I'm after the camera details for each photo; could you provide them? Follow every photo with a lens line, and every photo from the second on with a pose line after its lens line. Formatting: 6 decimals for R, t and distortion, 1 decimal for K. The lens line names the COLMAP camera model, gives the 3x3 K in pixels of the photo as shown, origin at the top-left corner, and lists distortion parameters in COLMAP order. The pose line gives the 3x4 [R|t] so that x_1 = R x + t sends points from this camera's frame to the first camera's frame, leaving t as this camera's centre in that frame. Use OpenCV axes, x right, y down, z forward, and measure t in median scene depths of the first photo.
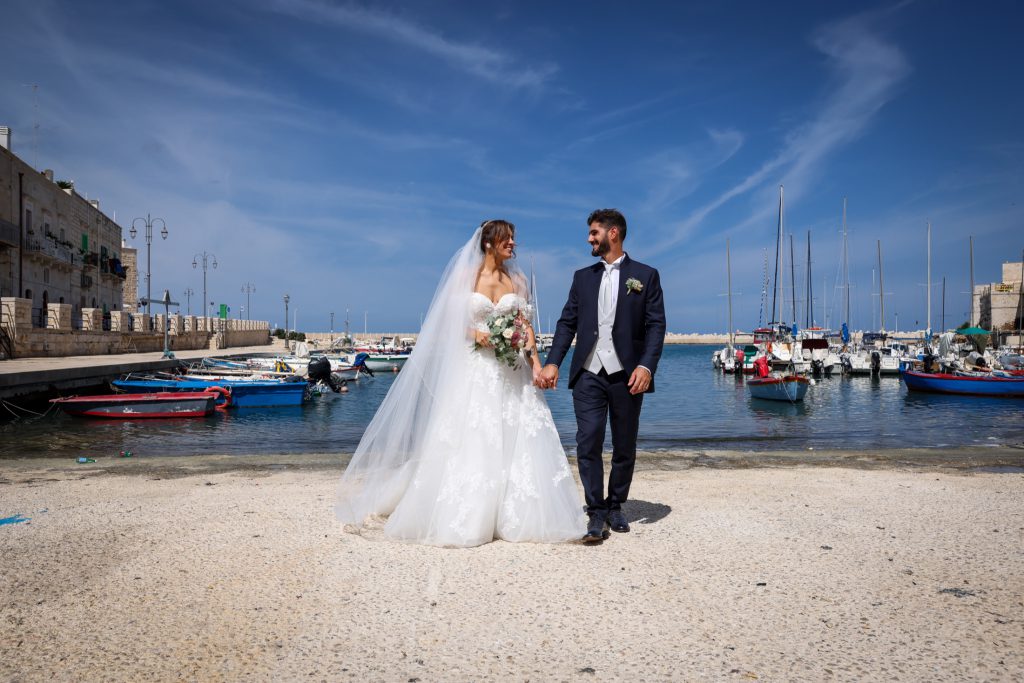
lens RADIAL K [[1505.3, 0, 512.0], [0, 1505.3, 341.5], [0, 0, 1]] dist [-0.156871, 0.623696]
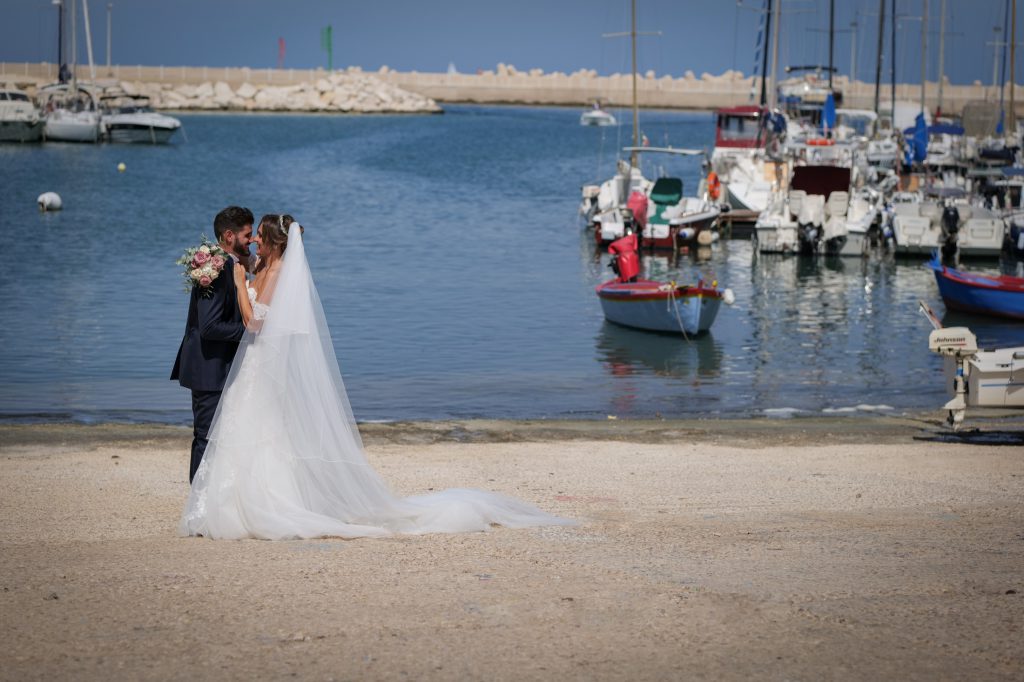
lens RADIAL K [[1505.3, 0, 512.0], [0, 1505.3, 341.0], [0, 0, 1]] dist [-0.156871, 0.623696]
pose [[0.983328, 0.005856, 0.181749, 0.044018], [-0.010109, 0.999696, 0.022482, 0.037137], [-0.181562, -0.023945, 0.983088, 0.598494]]
